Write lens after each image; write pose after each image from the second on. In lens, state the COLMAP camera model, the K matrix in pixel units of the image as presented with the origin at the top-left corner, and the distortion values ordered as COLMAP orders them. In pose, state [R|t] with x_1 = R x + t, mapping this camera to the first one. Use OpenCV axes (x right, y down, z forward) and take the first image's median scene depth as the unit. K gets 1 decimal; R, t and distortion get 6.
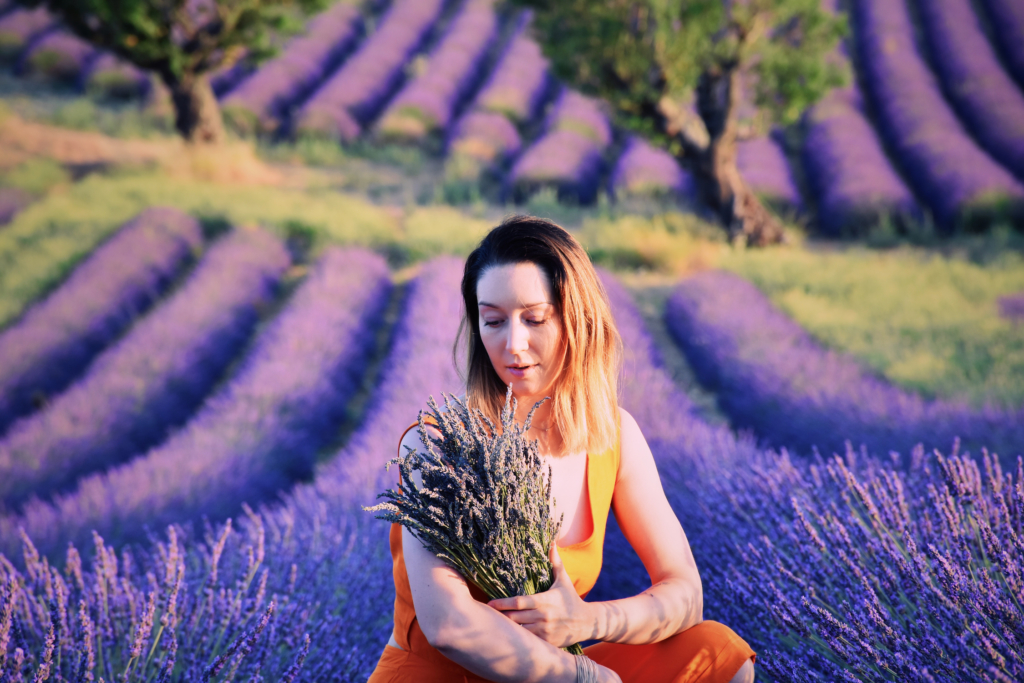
lens RADIAL K [[5969.6, 0, 511.5], [0, 5969.6, 352.1], [0, 0, 1]] dist [3.518994, 0.000000]
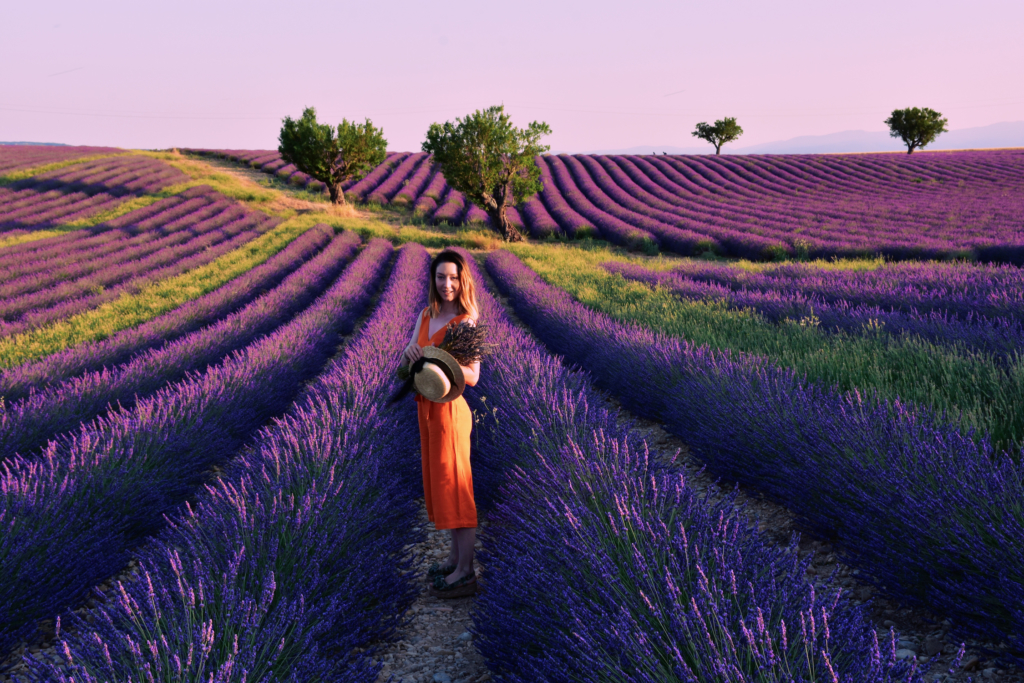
lens RADIAL K [[1520.6, 0, 506.4], [0, 1520.6, 349.7], [0, 0, 1]] dist [0.198860, 0.000000]
pose [[0.998611, 0.019299, 0.049034, 0.000237], [-0.022070, 0.998152, 0.056622, -0.005843], [-0.047851, -0.057626, 0.997191, 0.207304]]
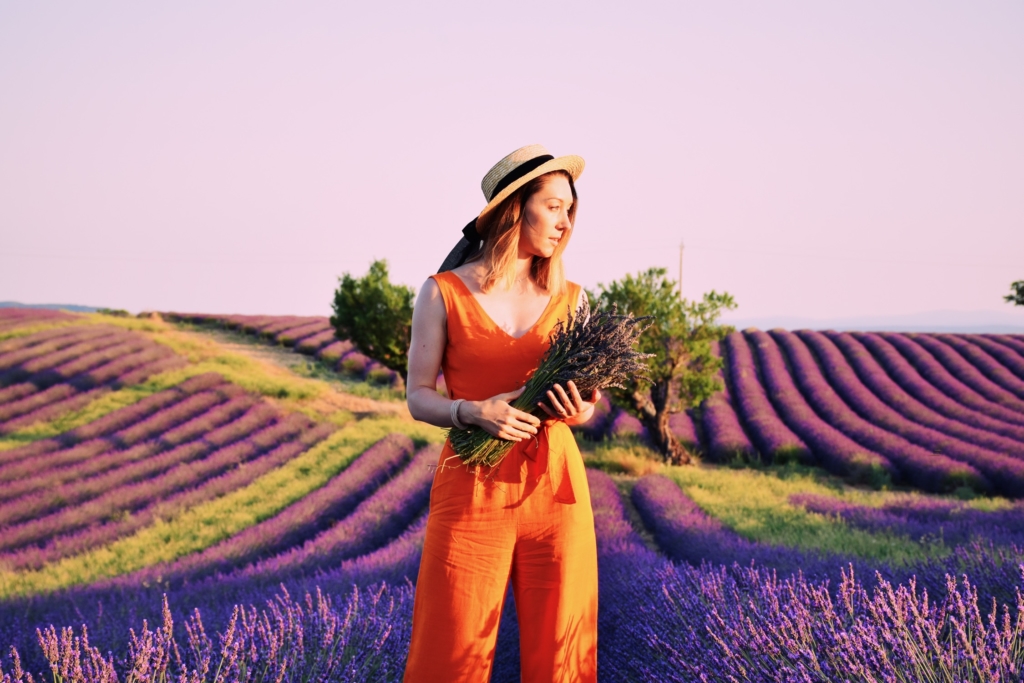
lens RADIAL K [[2834.4, 0, 503.3], [0, 2834.4, 351.5], [0, 0, 1]] dist [0.963869, 0.000000]
pose [[0.998813, 0.042625, -0.023574, 0.001910], [-0.043865, 0.997532, -0.054827, 0.000233], [0.021179, 0.055796, 0.998218, 0.007742]]
